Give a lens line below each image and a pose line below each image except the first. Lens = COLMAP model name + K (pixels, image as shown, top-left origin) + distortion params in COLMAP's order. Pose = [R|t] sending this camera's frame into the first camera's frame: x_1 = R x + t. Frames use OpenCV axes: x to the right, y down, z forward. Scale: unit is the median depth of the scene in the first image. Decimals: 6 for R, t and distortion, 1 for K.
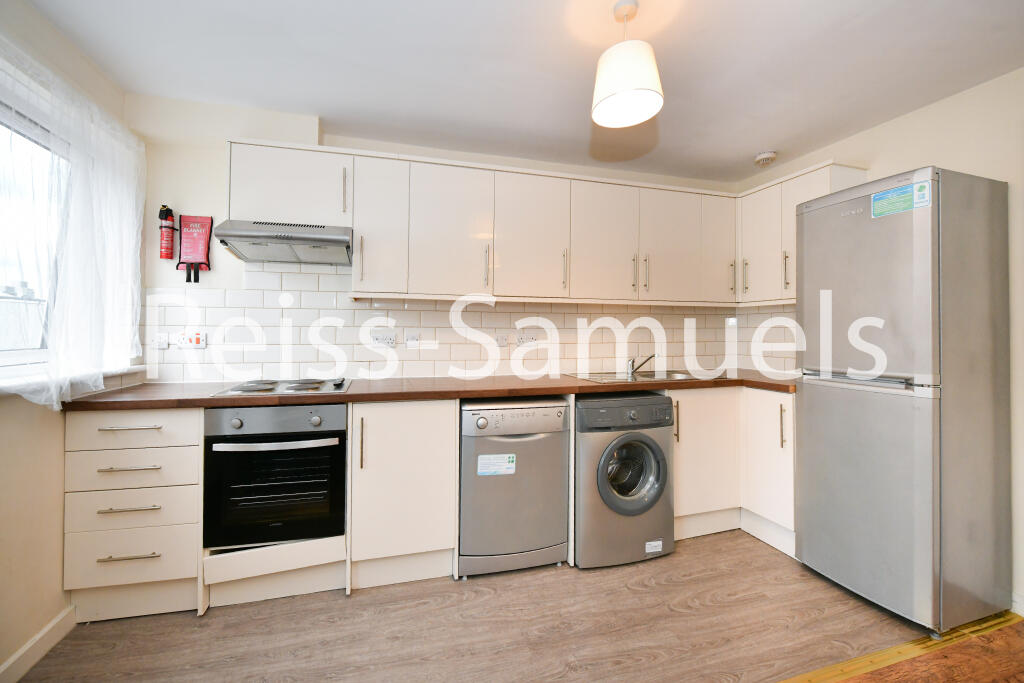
lens RADIAL K [[436.1, 0, 496.7], [0, 436.1, 313.2], [0, 0, 1]] dist [-0.020727, -0.000030]
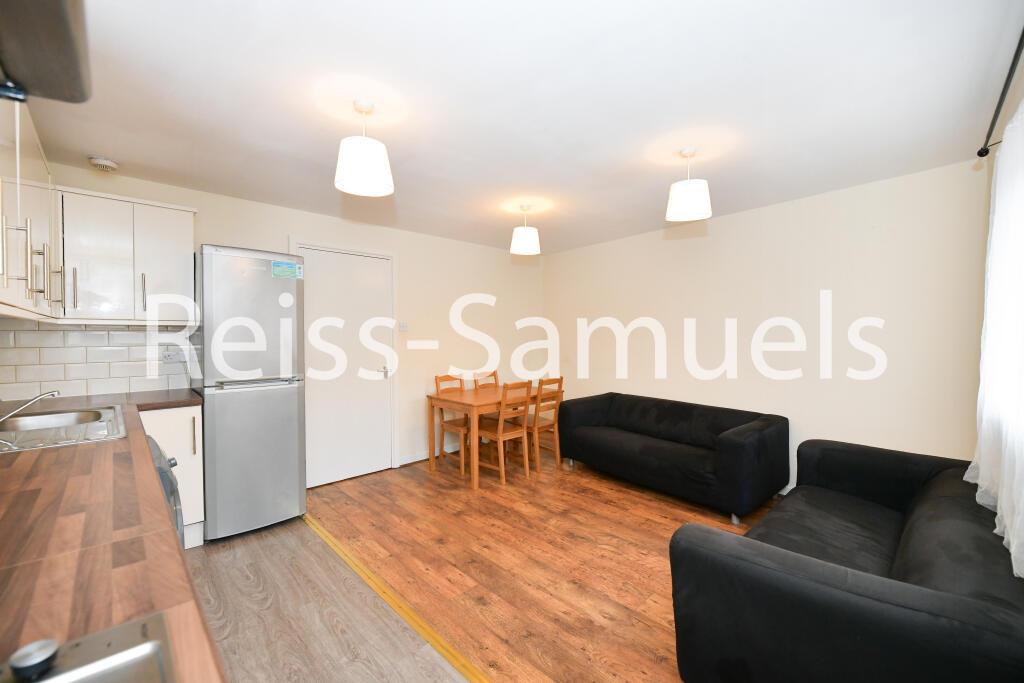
lens RADIAL K [[419.3, 0, 512.0], [0, 419.3, 341.5], [0, 0, 1]] dist [-0.026876, -0.000082]
pose [[-0.521902, -0.017427, 0.852827, -0.744928], [-0.036629, 0.999327, -0.001995, -0.018069], [-0.852219, -0.032280, -0.522189, 0.943215]]
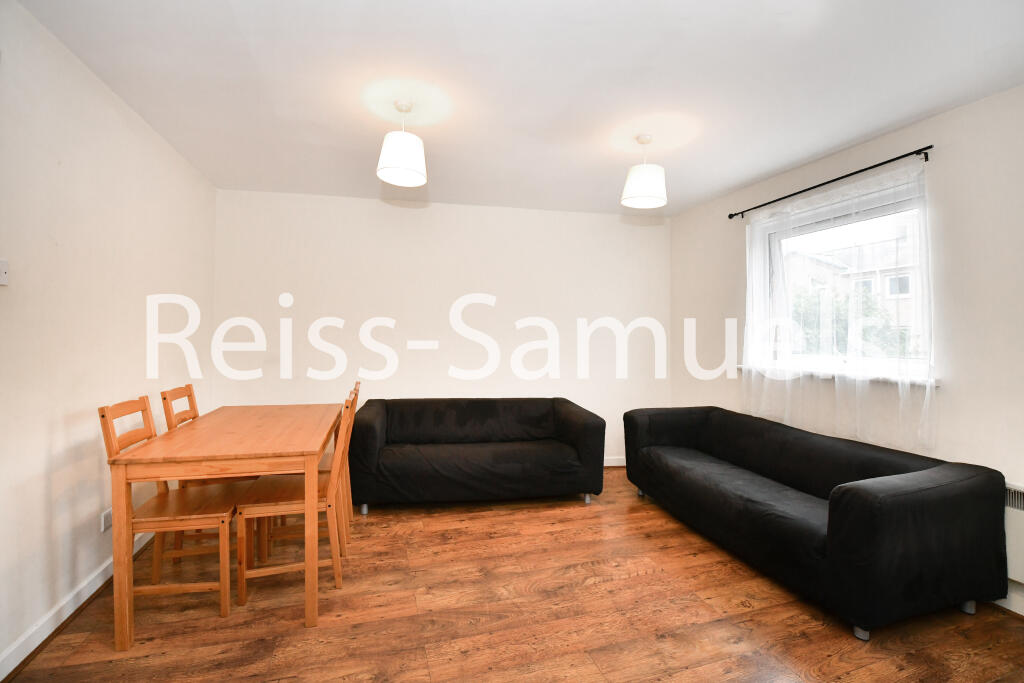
lens RADIAL K [[419.3, 0, 512.0], [0, 419.3, 341.5], [0, 0, 1]] dist [-0.026876, -0.000082]
pose [[-0.997108, -0.013336, -0.074812, 0.449661], [-0.010803, 0.999358, -0.034164, 0.044163], [0.075220, -0.033257, -0.996612, 1.036048]]
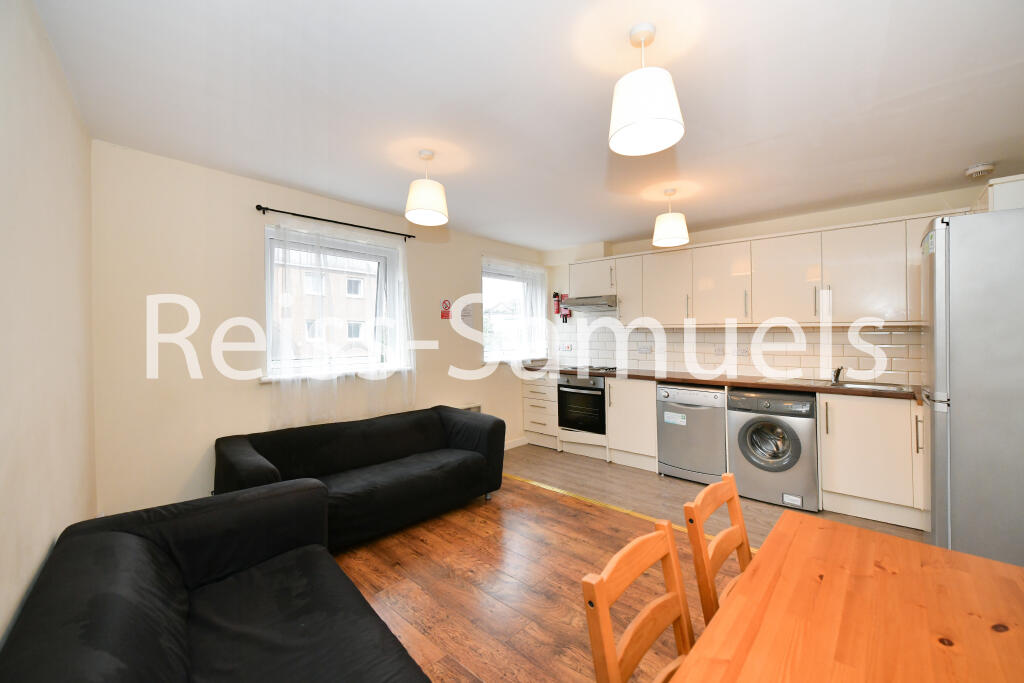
lens RADIAL K [[412.2, 0, 497.9], [0, 412.2, 327.2], [0, 0, 1]] dist [0.000363, -0.000077]
pose [[0.534234, -0.016938, -0.845167, 1.088917], [0.039757, 0.999196, 0.005105, -0.079470], [0.844401, -0.036329, 0.534478, -0.563535]]
